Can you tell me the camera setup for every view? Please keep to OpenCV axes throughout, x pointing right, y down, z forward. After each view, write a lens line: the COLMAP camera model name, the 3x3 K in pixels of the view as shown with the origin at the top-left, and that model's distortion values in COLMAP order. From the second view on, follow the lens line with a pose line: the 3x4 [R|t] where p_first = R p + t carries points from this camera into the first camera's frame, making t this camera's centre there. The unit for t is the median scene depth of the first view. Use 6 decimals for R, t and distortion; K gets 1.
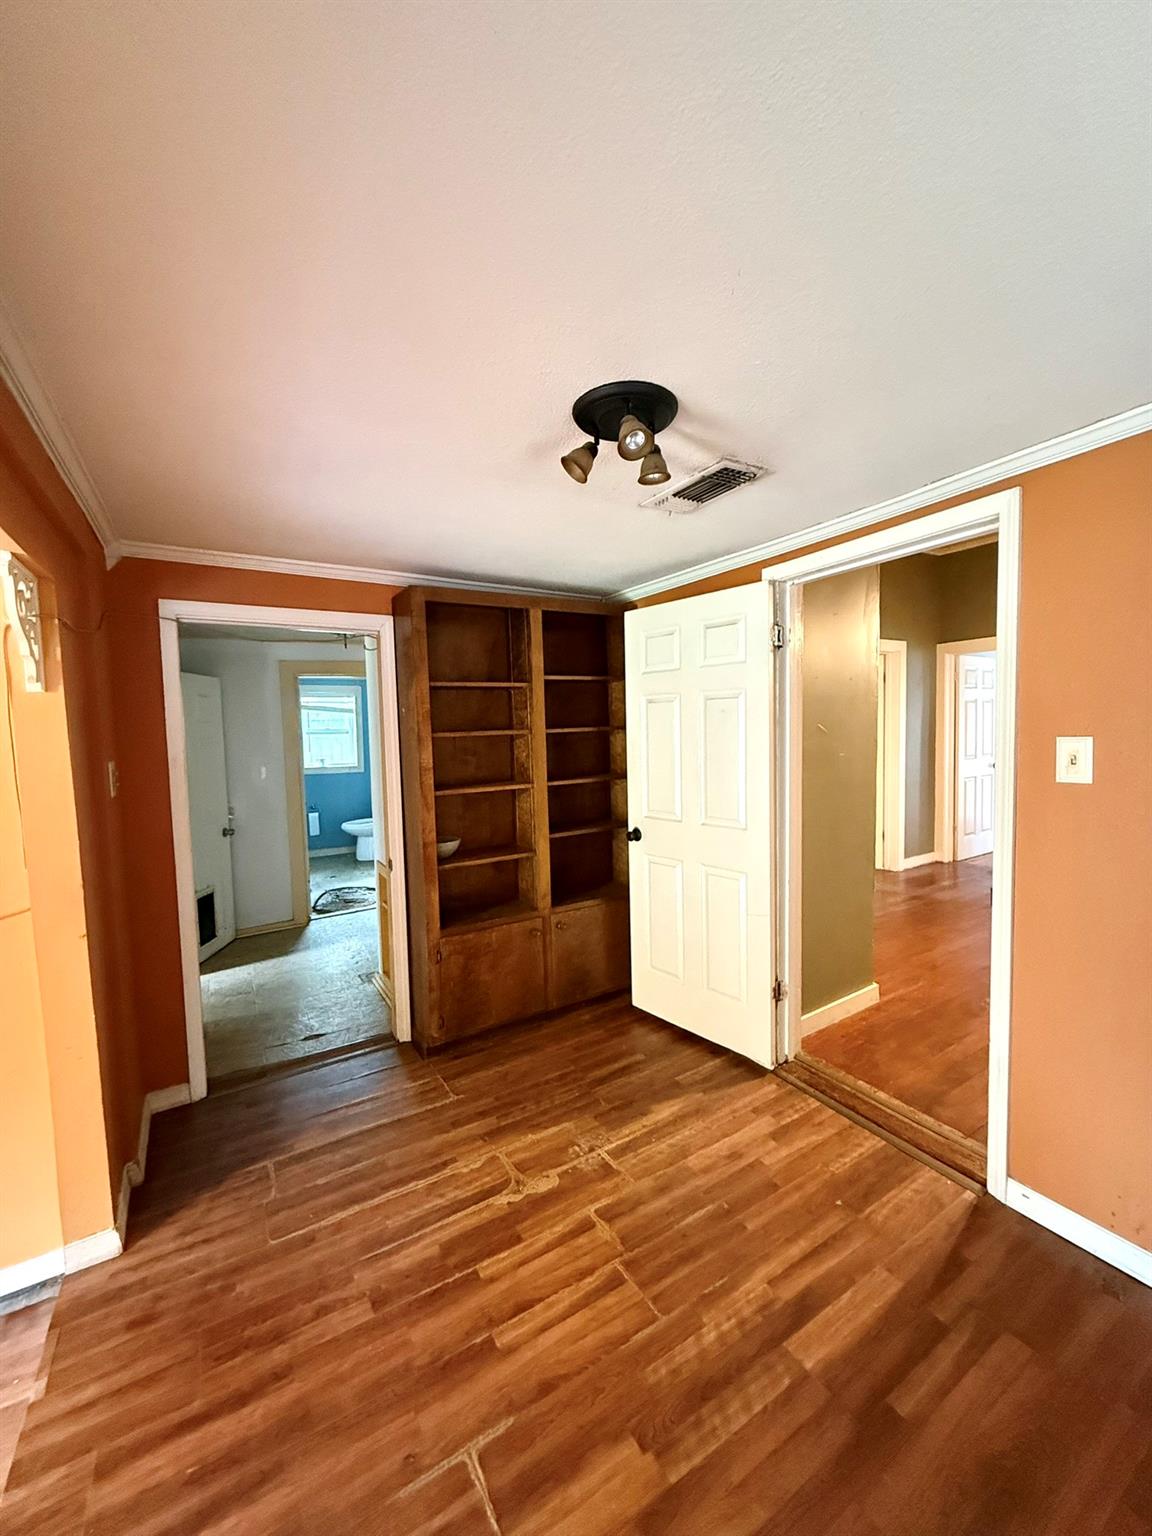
lens RADIAL K [[613.4, 0, 579.0], [0, 613.4, 773.4], [0, 0, 1]] dist [0.000233, -0.000025]
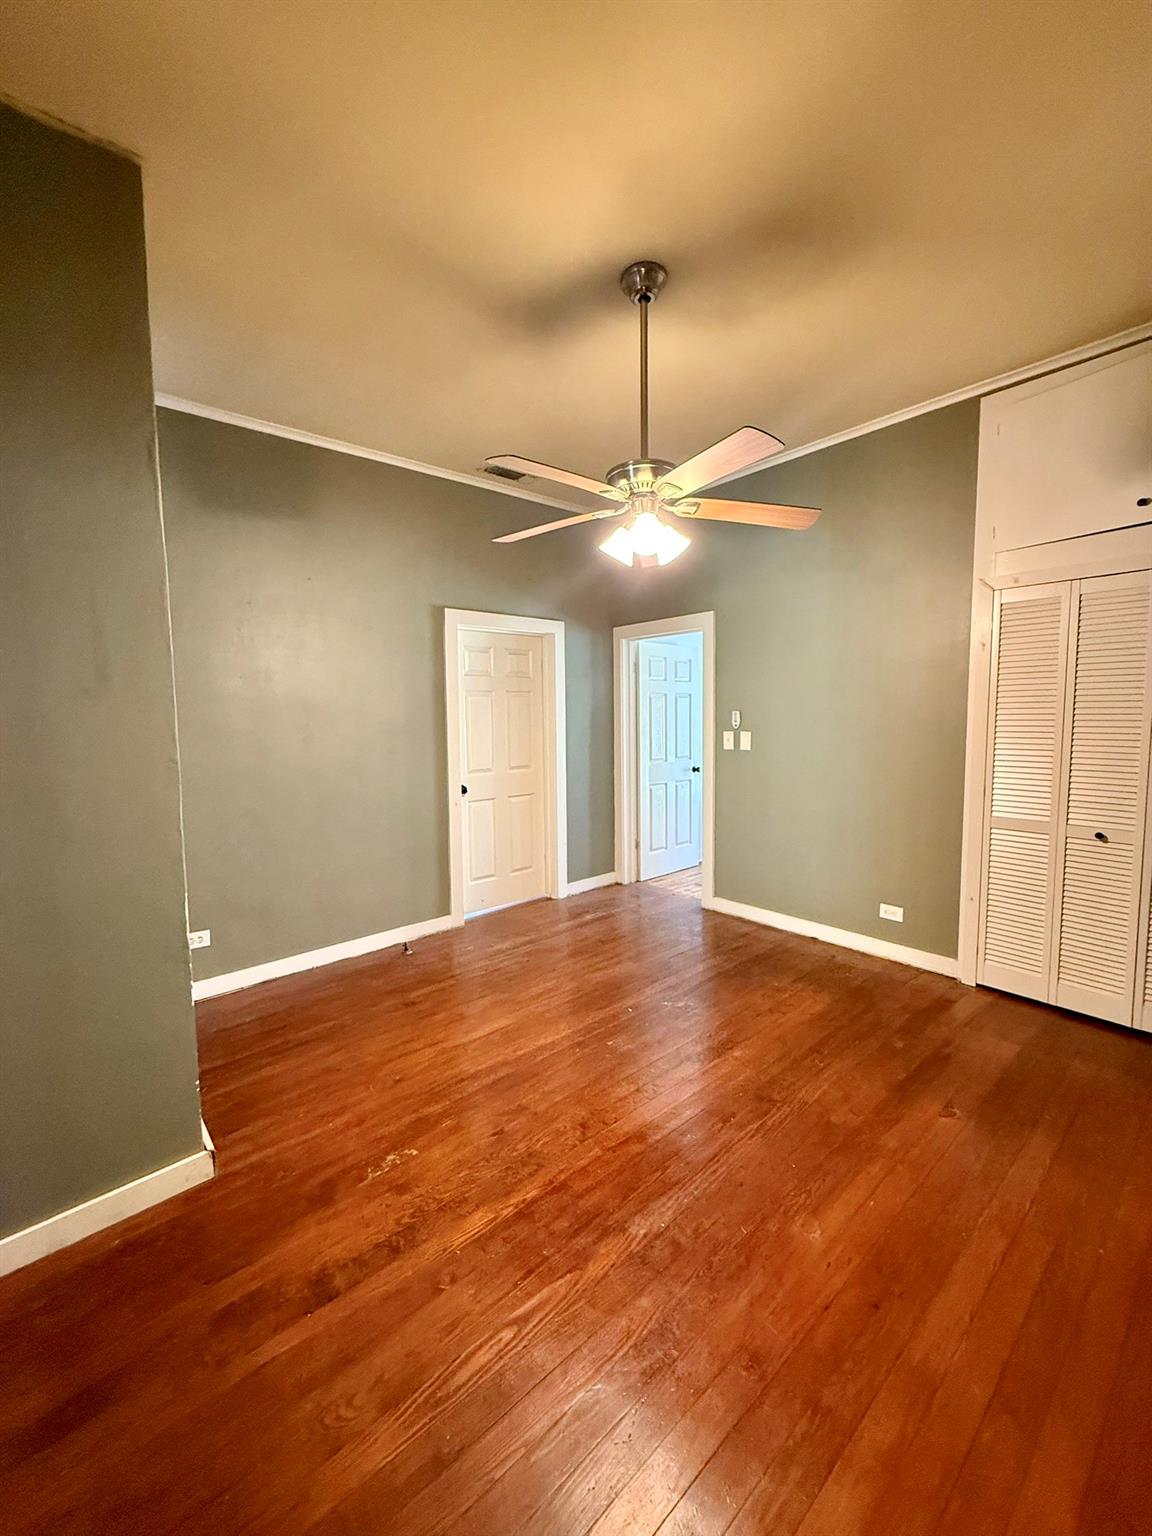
lens RADIAL K [[613.4, 0, 575.3], [0, 613.4, 757.8], [0, 0, 1]] dist [0.000233, -0.000025]
pose [[0.985231, 0.002185, 0.171215, 0.394936], [-0.000494, 0.999951, -0.009920, -0.021889], [-0.171228, 0.009689, 0.985184, 0.179200]]
